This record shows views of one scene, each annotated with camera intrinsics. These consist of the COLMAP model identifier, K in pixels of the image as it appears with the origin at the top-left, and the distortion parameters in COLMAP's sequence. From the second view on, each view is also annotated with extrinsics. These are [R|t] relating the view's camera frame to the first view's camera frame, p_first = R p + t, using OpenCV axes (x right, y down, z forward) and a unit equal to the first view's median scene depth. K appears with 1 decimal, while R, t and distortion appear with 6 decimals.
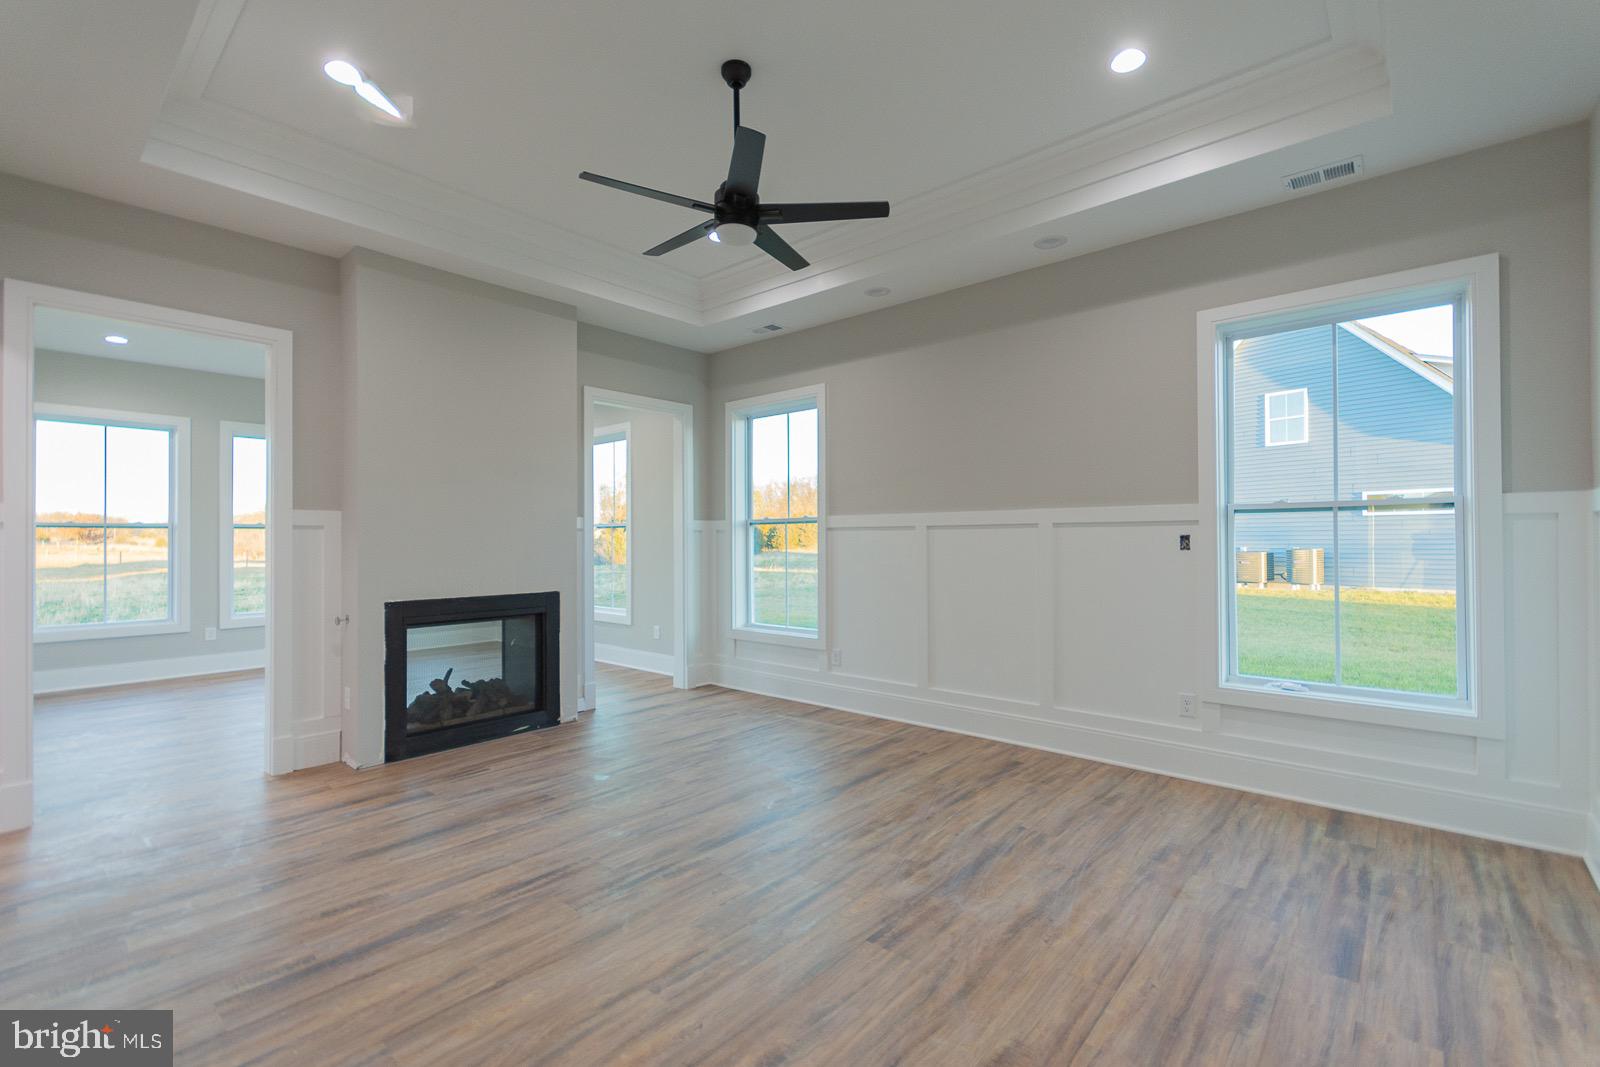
lens RADIAL K [[697.3, 0, 800.1], [0, 697.3, 536.2], [0, 0, 1]] dist [0.008277, -0.003749]
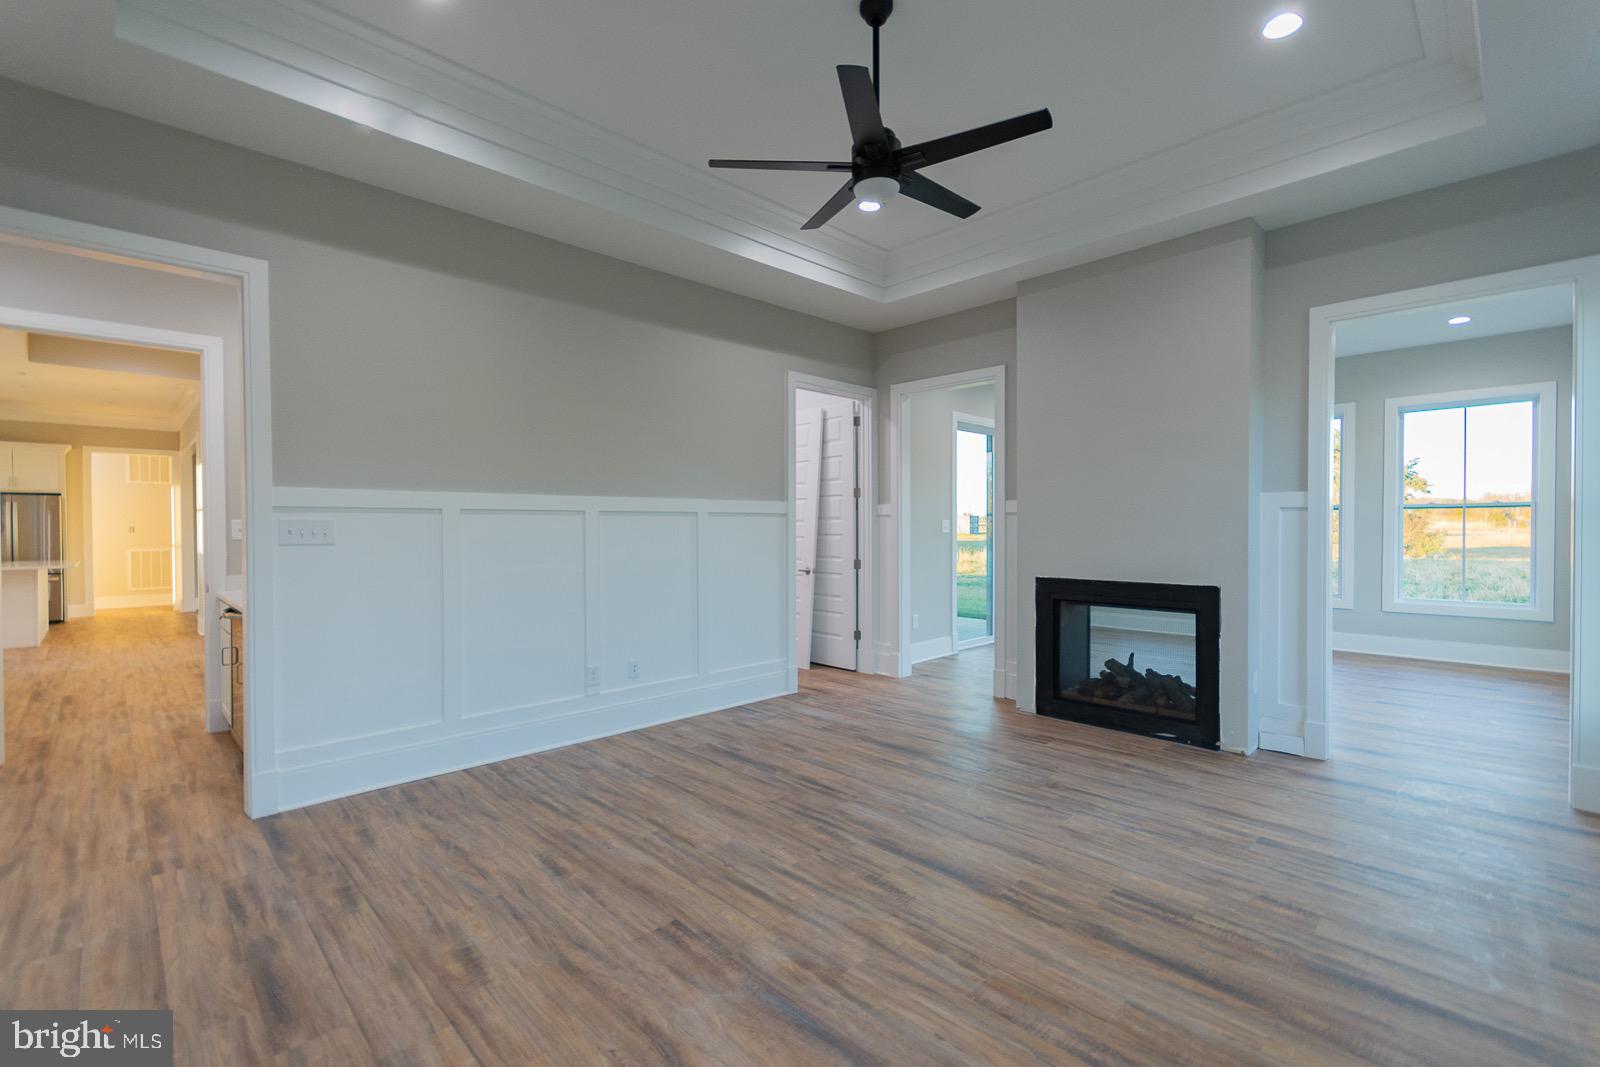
lens RADIAL K [[699.8, 0, 800.0], [0, 699.8, 533.5], [0, 0, 1]] dist [0.010702, -0.000603]
pose [[-0.080424, 0.014493, -0.996655, 0.807658], [0.011353, 0.999843, 0.013623, 0.001889], [0.996696, -0.010219, -0.080576, 0.937083]]
